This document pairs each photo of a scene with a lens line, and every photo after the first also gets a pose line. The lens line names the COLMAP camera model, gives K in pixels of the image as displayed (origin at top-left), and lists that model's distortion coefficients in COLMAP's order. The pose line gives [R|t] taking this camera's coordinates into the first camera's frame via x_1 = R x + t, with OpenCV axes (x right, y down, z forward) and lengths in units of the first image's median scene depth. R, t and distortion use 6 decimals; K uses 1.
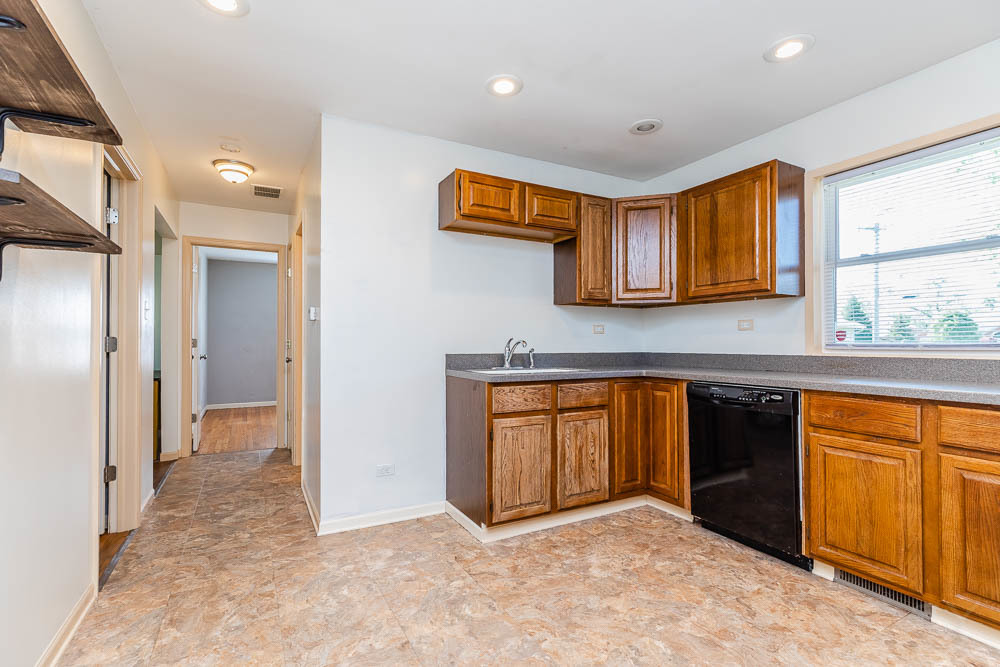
lens RADIAL K [[456.3, 0, 500.0], [0, 456.3, 333.5], [0, 0, 1]] dist [-0.000470, 0.000331]
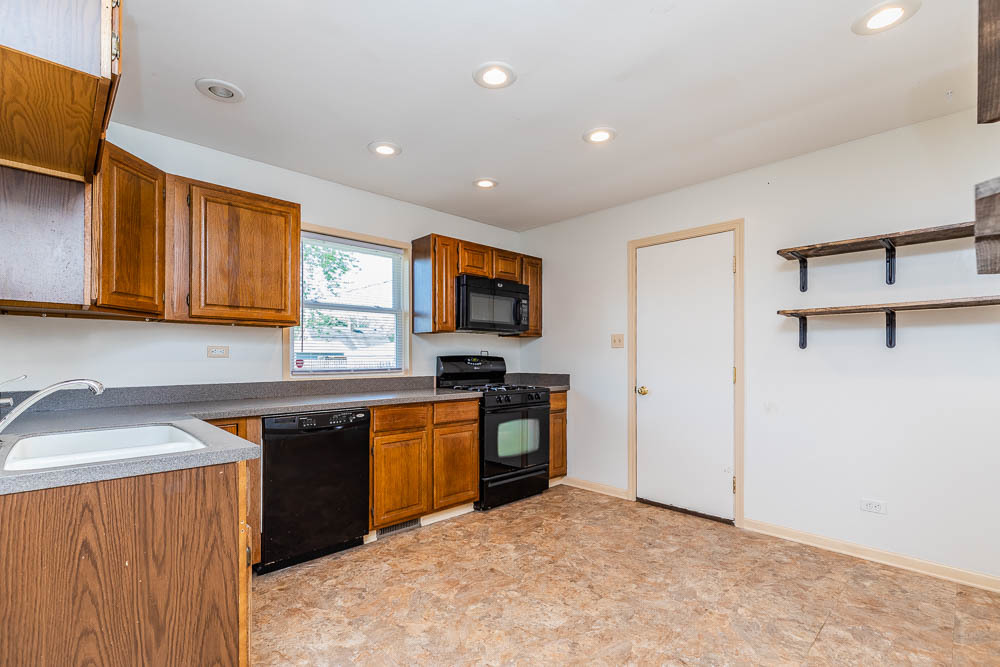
lens RADIAL K [[462.1, 0, 500.4], [0, 462.1, 361.0], [0, 0, 1]] dist [-0.000280, 0.000056]
pose [[-0.267161, -0.004754, 0.963640, -0.705367], [-0.016854, 0.999858, 0.000260, -0.014540], [-0.963505, -0.016172, -0.267203, 0.975683]]
